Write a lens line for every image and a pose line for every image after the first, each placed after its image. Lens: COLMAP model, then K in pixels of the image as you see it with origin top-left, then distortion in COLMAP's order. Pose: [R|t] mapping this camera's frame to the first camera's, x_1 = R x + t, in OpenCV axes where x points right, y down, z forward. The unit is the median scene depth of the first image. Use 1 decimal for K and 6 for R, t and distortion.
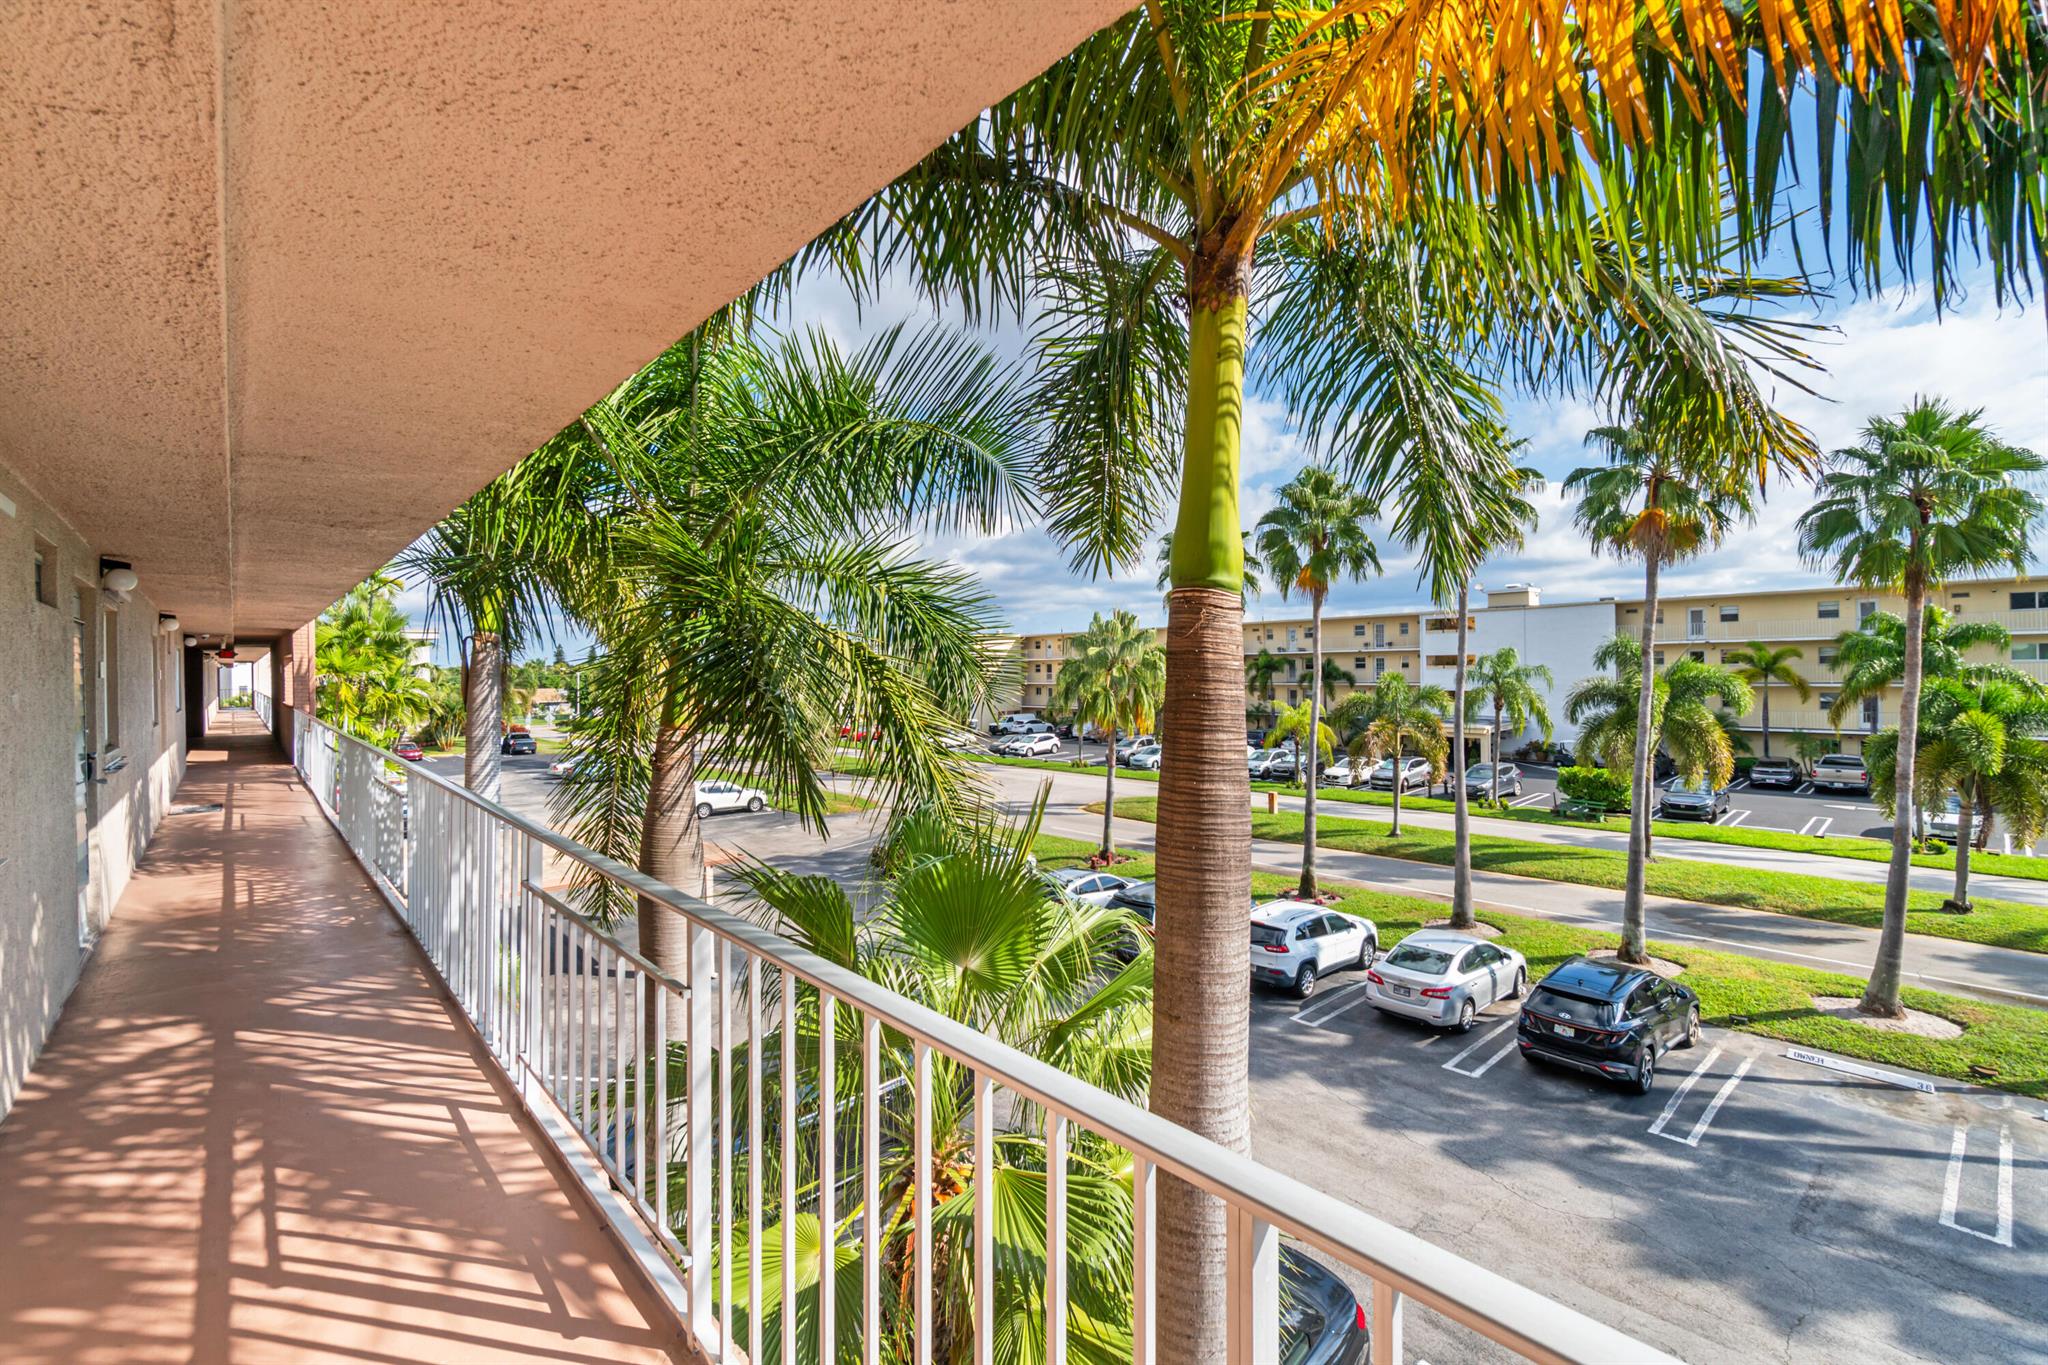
lens RADIAL K [[883.0, 0, 1013.8], [0, 883.0, 668.3], [0, 0, 1]] dist [-0.003630, 0.000082]
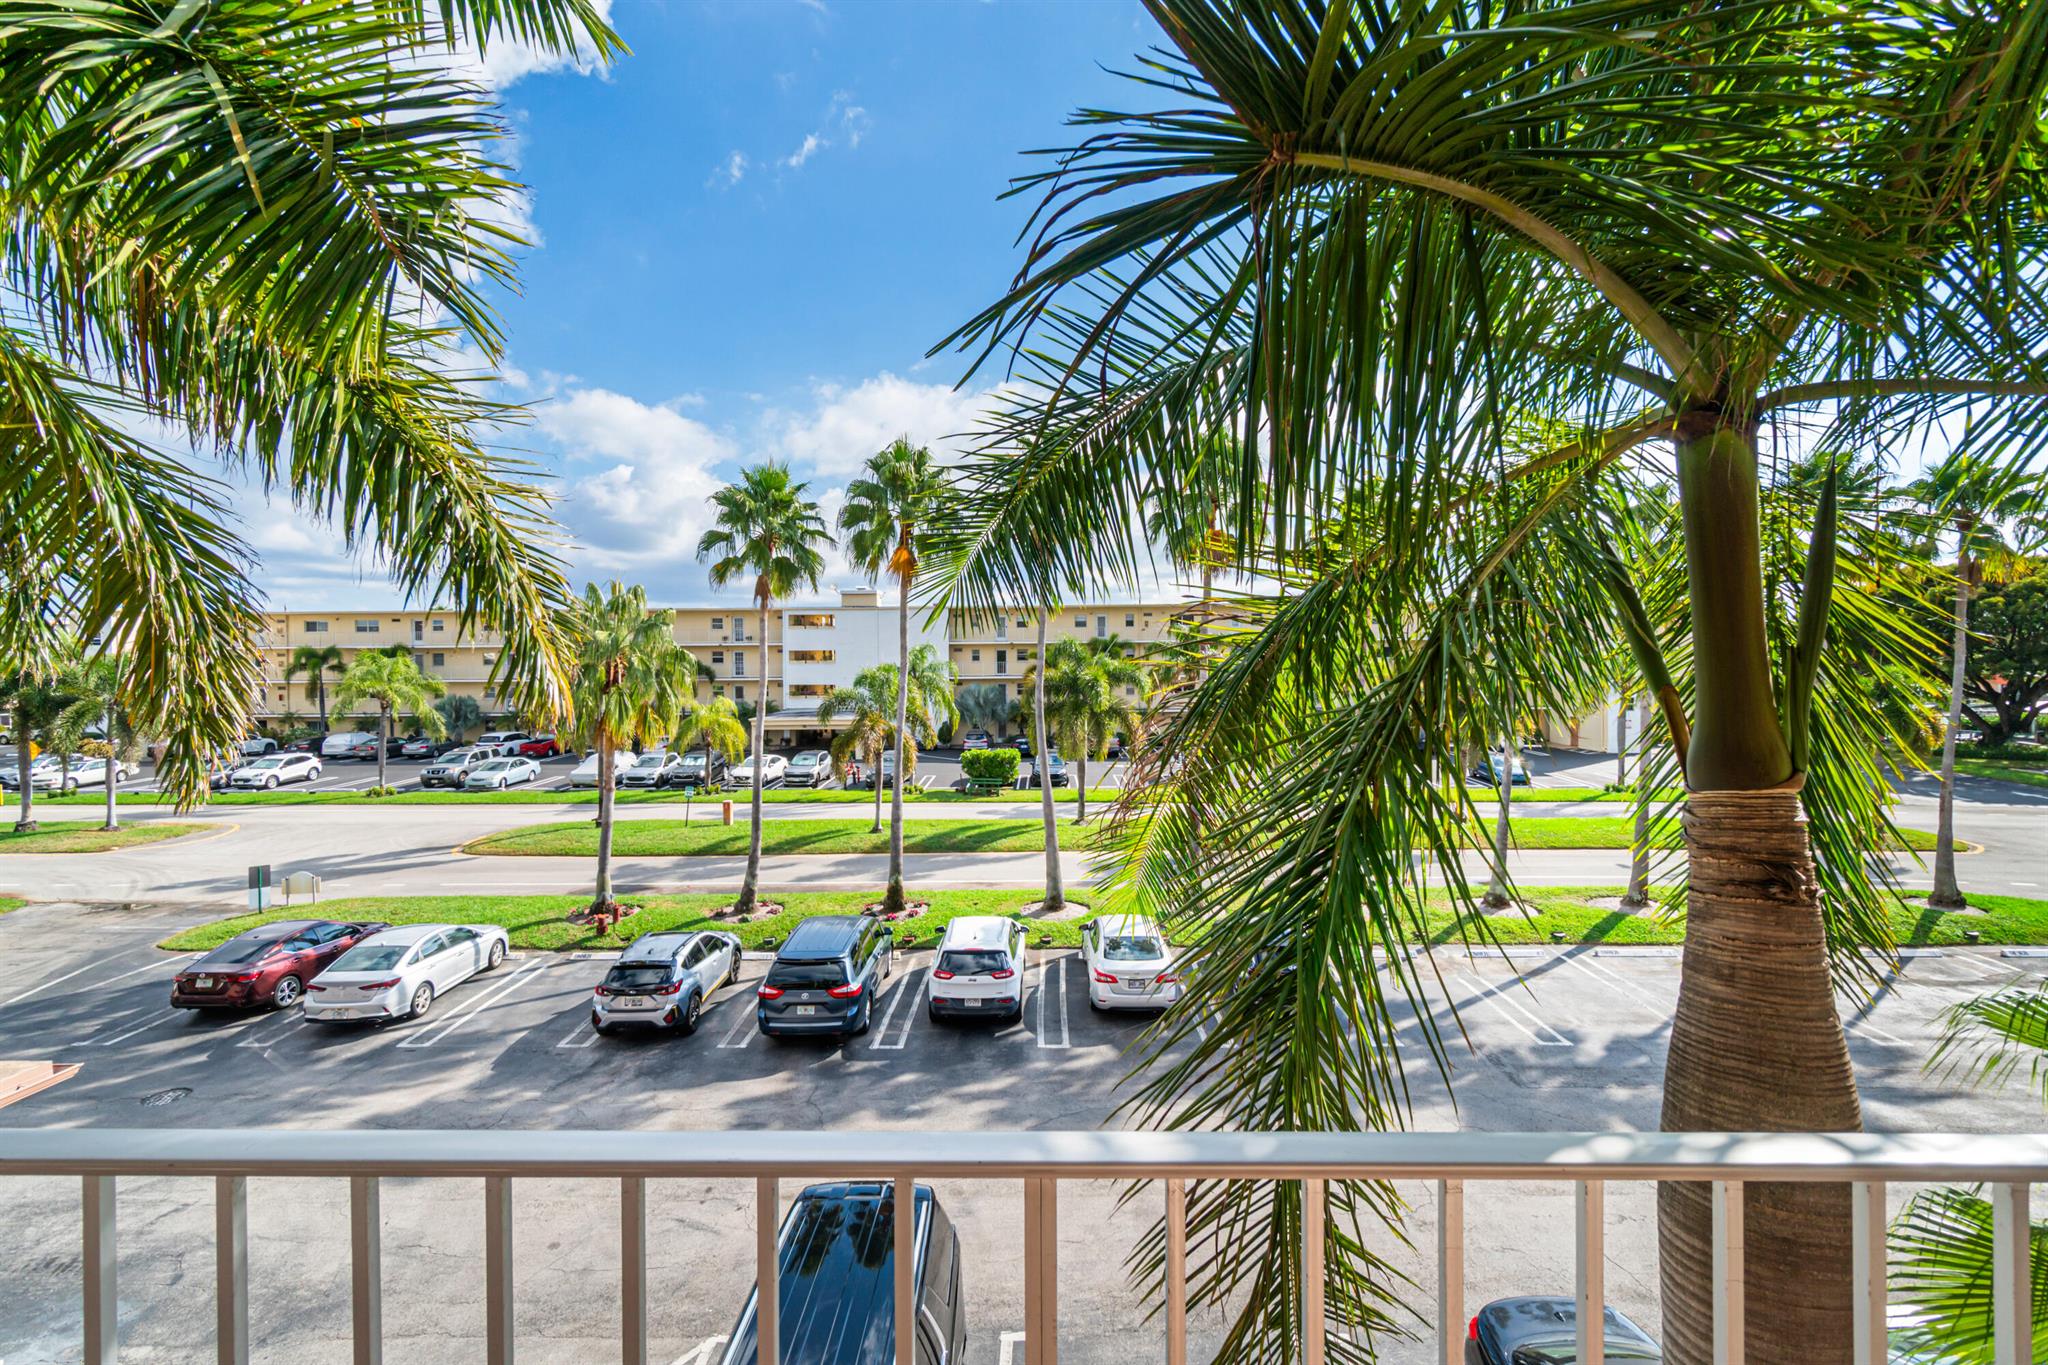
lens RADIAL K [[883.0, 0, 1013.8], [0, 883.0, 668.3], [0, 0, 1]] dist [-0.003630, 0.000082]
pose [[0.669738, 0.001495, 0.742596, -0.176416], [-0.005659, 0.999979, 0.003091, 0.002269], [-0.742576, -0.006272, 0.669732, 0.192259]]
